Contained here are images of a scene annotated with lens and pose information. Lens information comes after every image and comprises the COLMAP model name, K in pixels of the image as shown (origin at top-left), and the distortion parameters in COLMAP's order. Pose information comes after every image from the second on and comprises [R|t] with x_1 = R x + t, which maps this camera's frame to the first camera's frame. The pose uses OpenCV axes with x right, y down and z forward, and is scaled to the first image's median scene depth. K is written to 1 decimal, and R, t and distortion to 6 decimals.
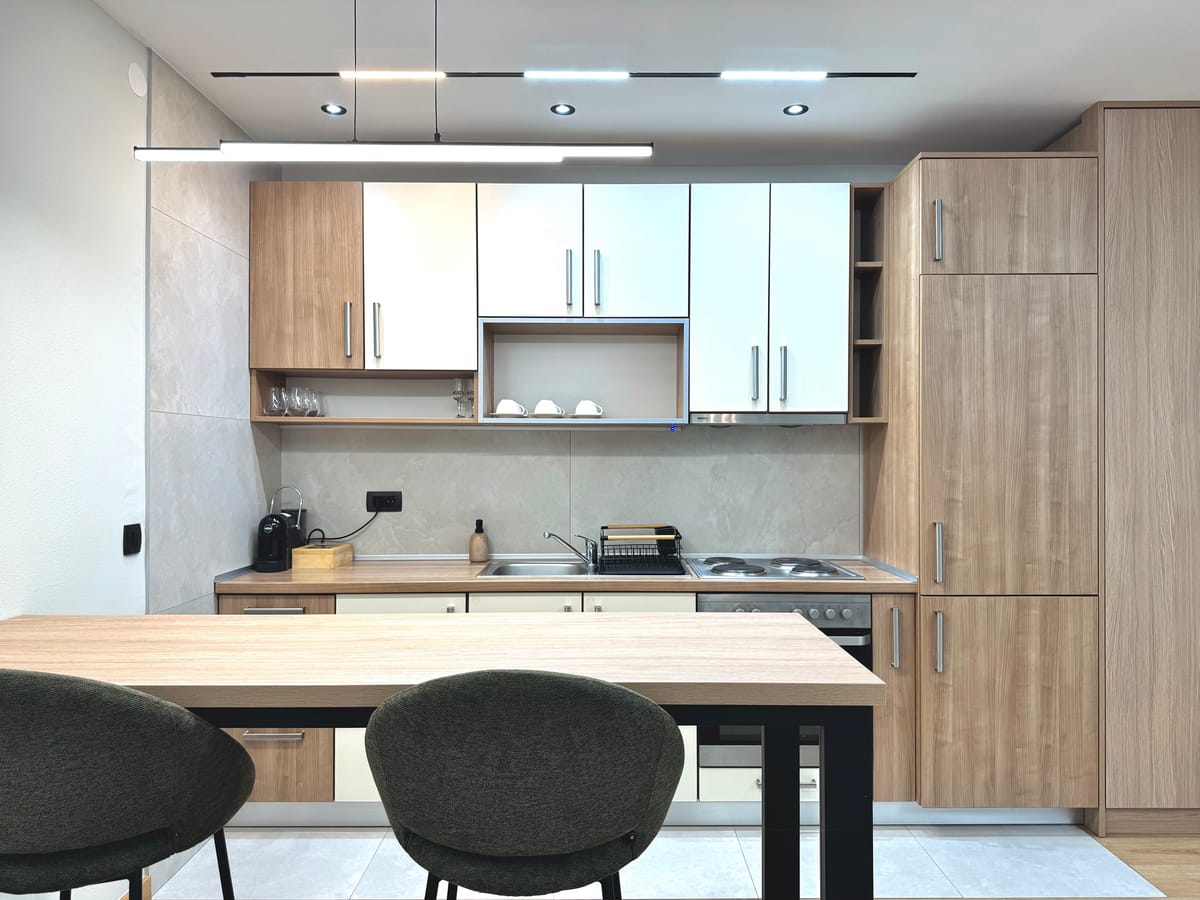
lens RADIAL K [[848.4, 0, 601.1], [0, 848.4, 453.7], [0, 0, 1]] dist [0.140987, -0.221035]
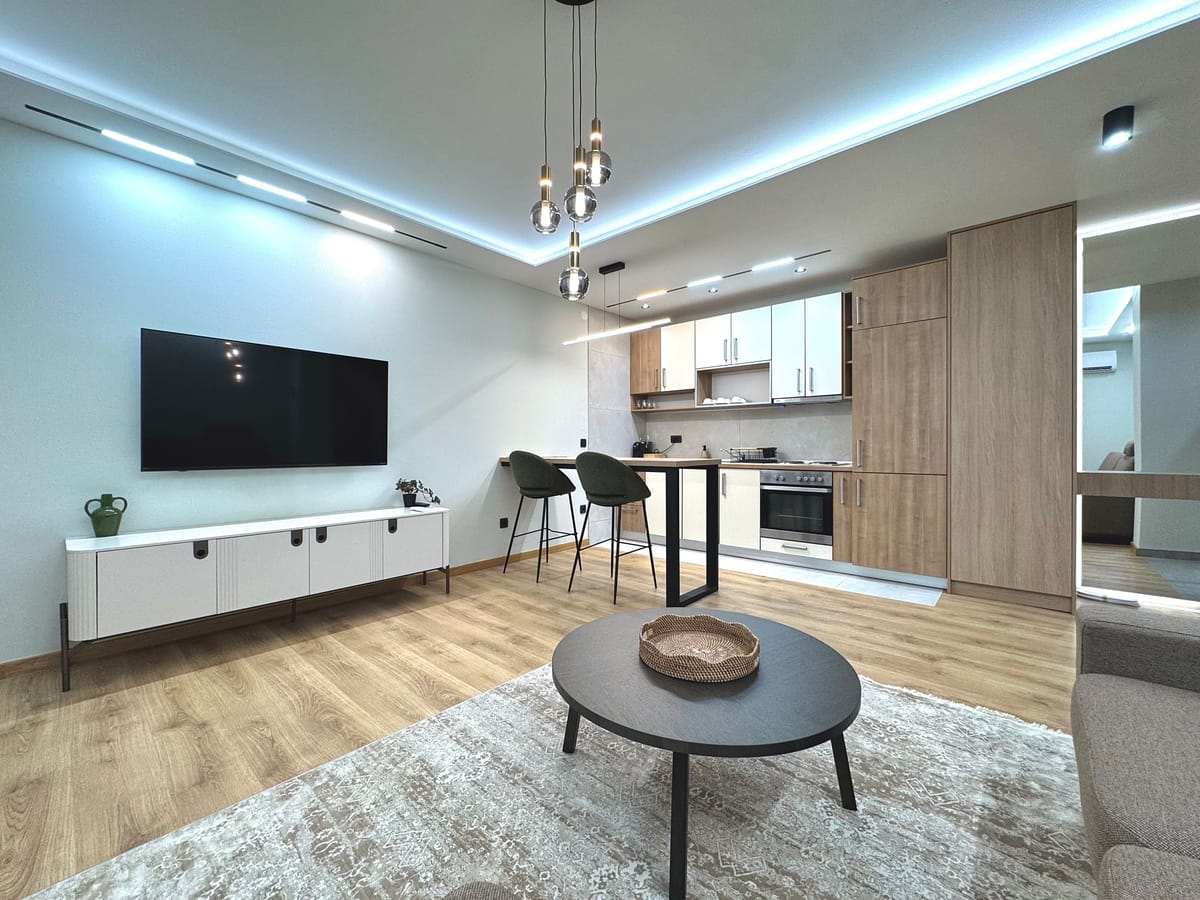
lens RADIAL K [[478.8, 0, 601.8], [0, 478.8, 451.4], [0, 0, 1]] dist [-0.000797, -0.000369]
pose [[0.750946, 0.005693, -0.660339, 0.697696], [0.002936, 0.999924, 0.011959, 0.090871], [0.660357, -0.010919, 0.750873, -0.376918]]
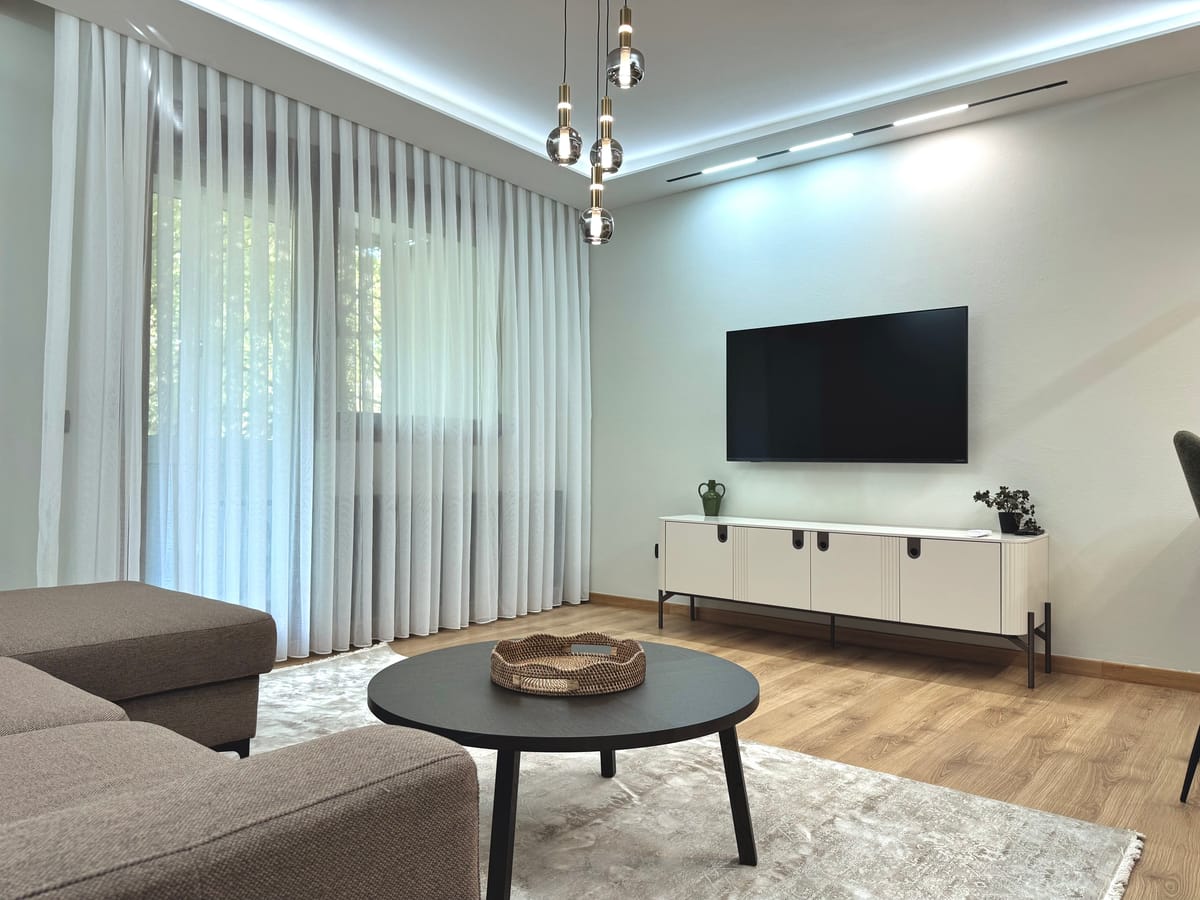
lens RADIAL K [[850.6, 0, 580.3], [0, 850.6, 448.6], [0, 0, 1]] dist [-0.007396, -0.002970]
pose [[-0.641511, -0.021241, -0.766820, 0.958005], [-0.008992, 0.999756, -0.020171, 0.143825], [0.767061, -0.006044, -0.641545, 0.502849]]
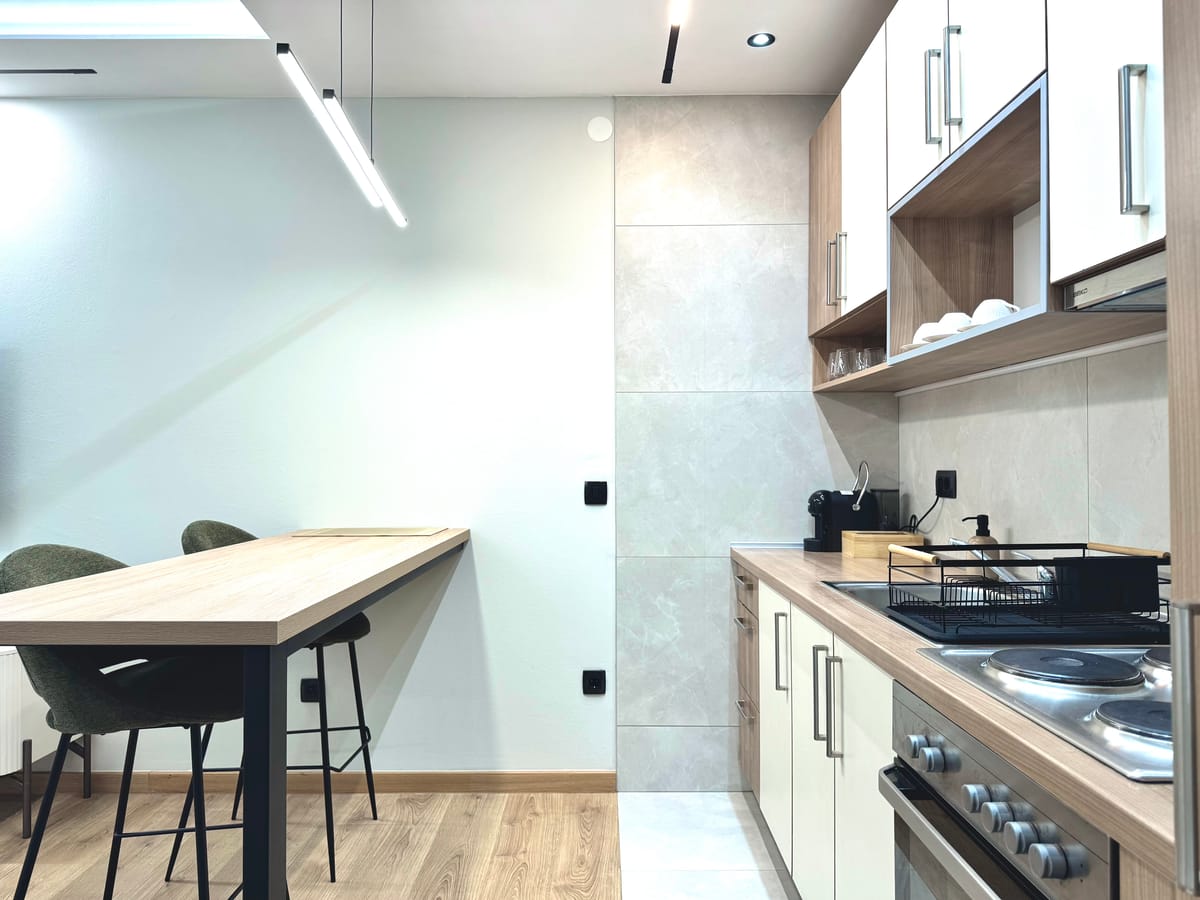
lens RADIAL K [[848.4, 0, 601.1], [0, 848.4, 453.7], [0, 0, 1]] dist [0.140987, -0.221035]
pose [[-0.004624, -0.010976, -0.999929, 0.594764], [0.001141, 0.999939, -0.010981, 0.044814], [0.999989, -0.001191, -0.004611, 0.840642]]
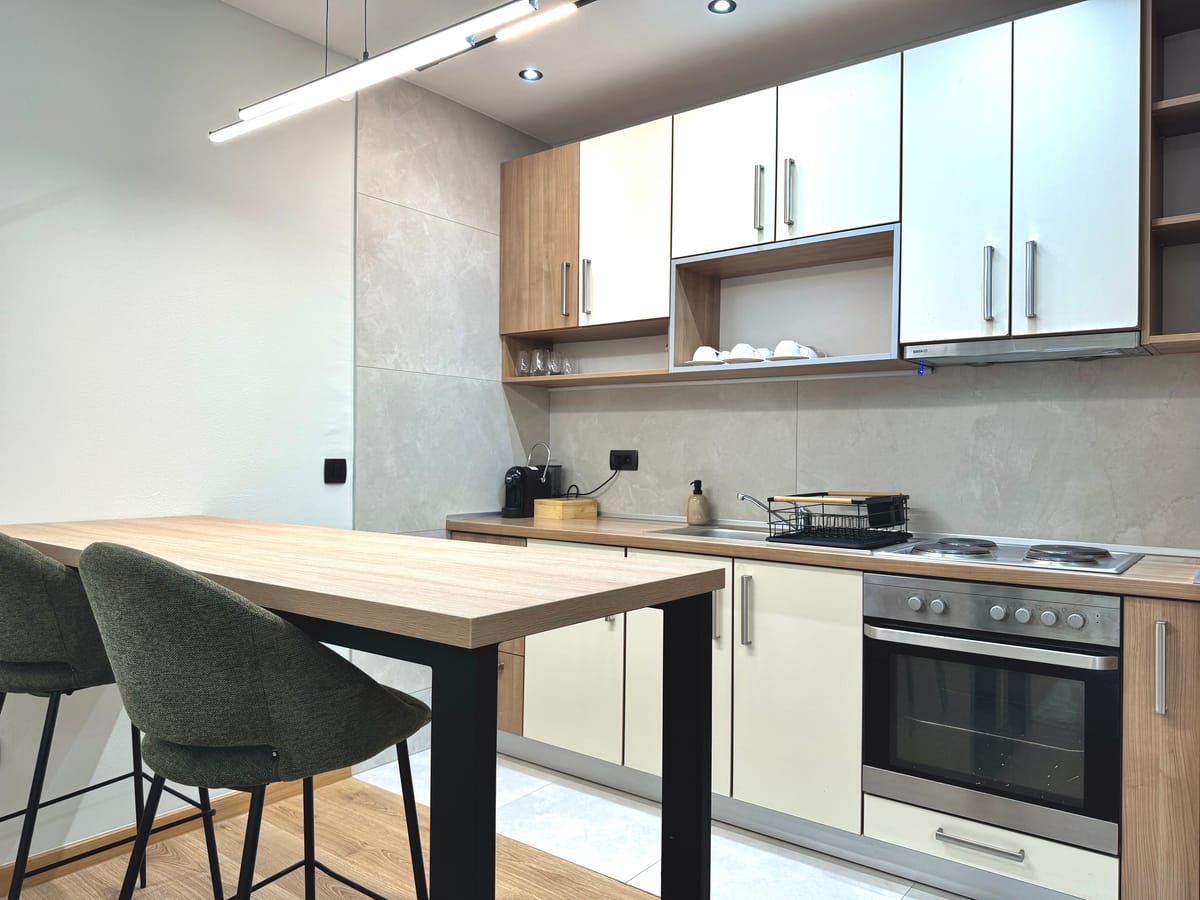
lens RADIAL K [[831.9, 0, 608.6], [0, 831.9, 461.8], [0, 0, 1]] dist [0.111248, -0.158046]
pose [[0.793037, 0.014296, -0.609005, 0.394288], [-0.011150, 0.999898, 0.008954, 0.058860], [0.609071, -0.000310, 0.793116, 0.250851]]
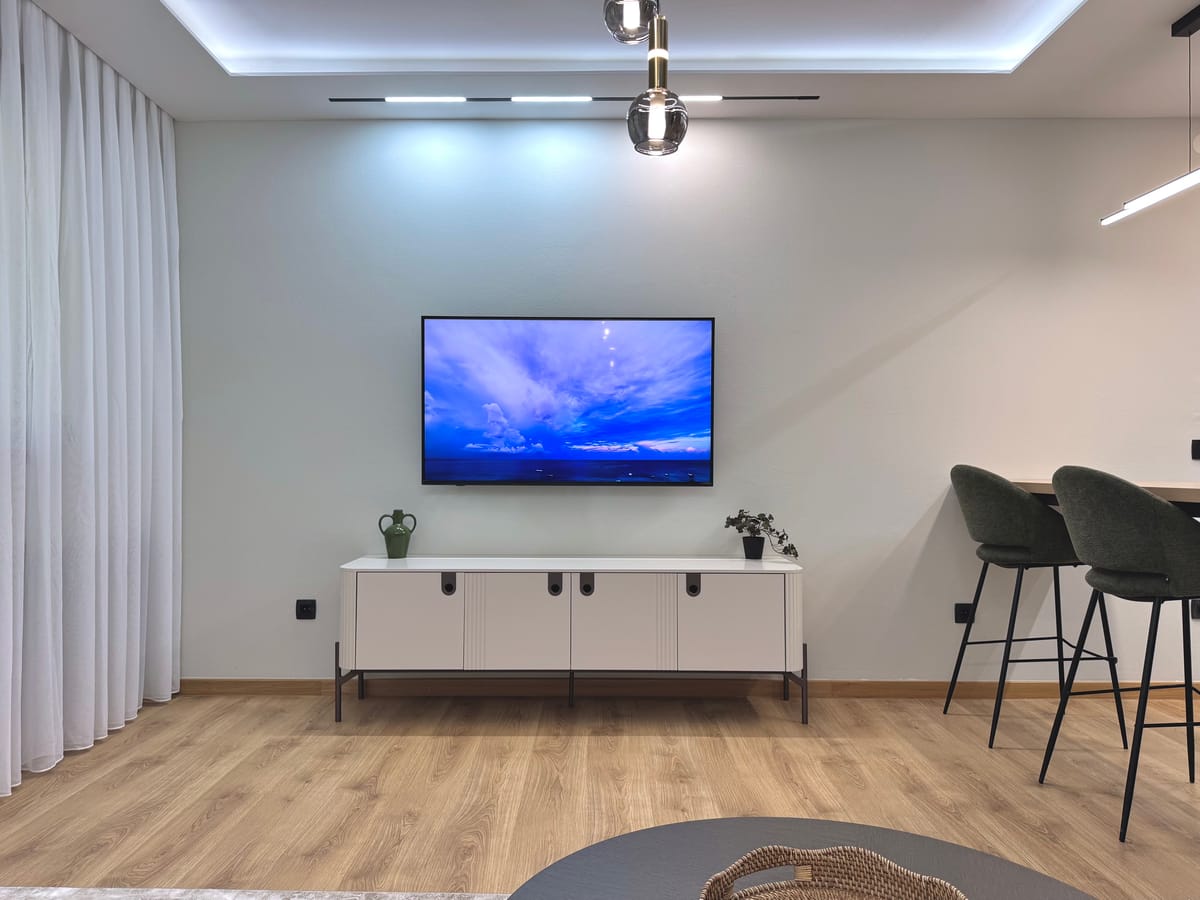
lens RADIAL K [[857.1, 0, 596.5], [0, 857.1, 451.4], [0, 0, 1]] dist [0.079712, -0.104955]
pose [[-0.007507, -0.017571, -0.999817, 0.807421], [0.000679, 0.999845, -0.017576, 0.106753], [0.999972, -0.000811, -0.007494, -0.031336]]
